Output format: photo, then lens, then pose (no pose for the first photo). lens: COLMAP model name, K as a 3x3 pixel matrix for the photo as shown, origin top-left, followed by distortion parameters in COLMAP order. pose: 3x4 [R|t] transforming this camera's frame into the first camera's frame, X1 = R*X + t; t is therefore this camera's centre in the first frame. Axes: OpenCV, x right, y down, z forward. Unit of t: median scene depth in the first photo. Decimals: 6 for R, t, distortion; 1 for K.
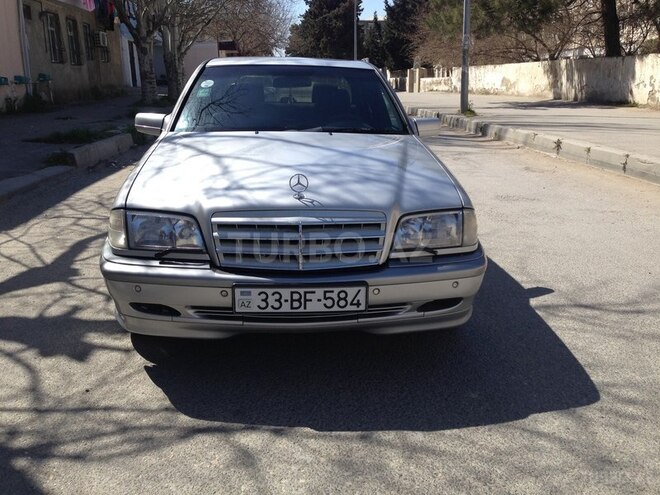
lens RADIAL K [[624.1, 0, 341.3], [0, 624.1, 266.3], [0, 0, 1]] dist [0.080411, -0.108840]
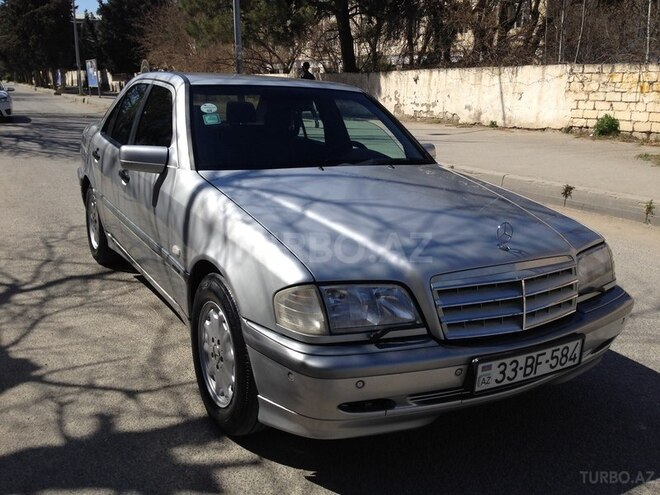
lens RADIAL K [[622.8, 0, 330.0], [0, 622.8, 247.5], [0, 0, 1]] dist [0.147973, -0.283360]
pose [[0.893010, -0.090103, 0.440926, -0.685001], [0.104835, 0.994448, -0.009106, -0.129594], [-0.437657, 0.054356, 0.897497, 0.311302]]
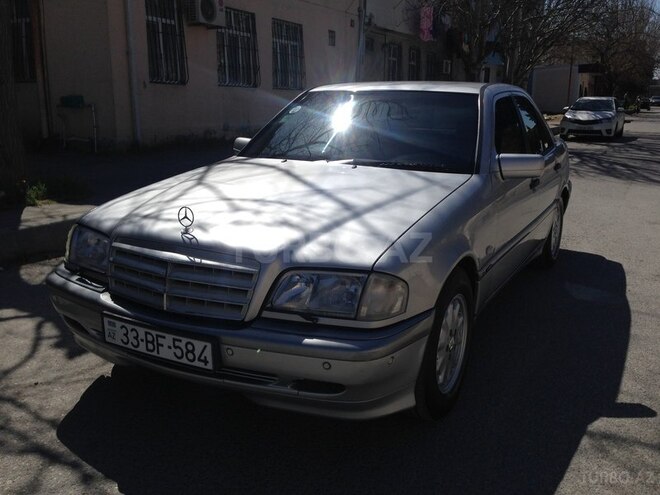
lens RADIAL K [[628.3, 0, 328.1], [0, 628.3, 274.2], [0, 0, 1]] dist [0.084989, -0.001551]
pose [[0.832642, 0.152582, -0.532377, 0.611872], [-0.167812, 0.985616, 0.020023, -0.103802], [0.527775, 0.072667, 0.846270, 0.338713]]
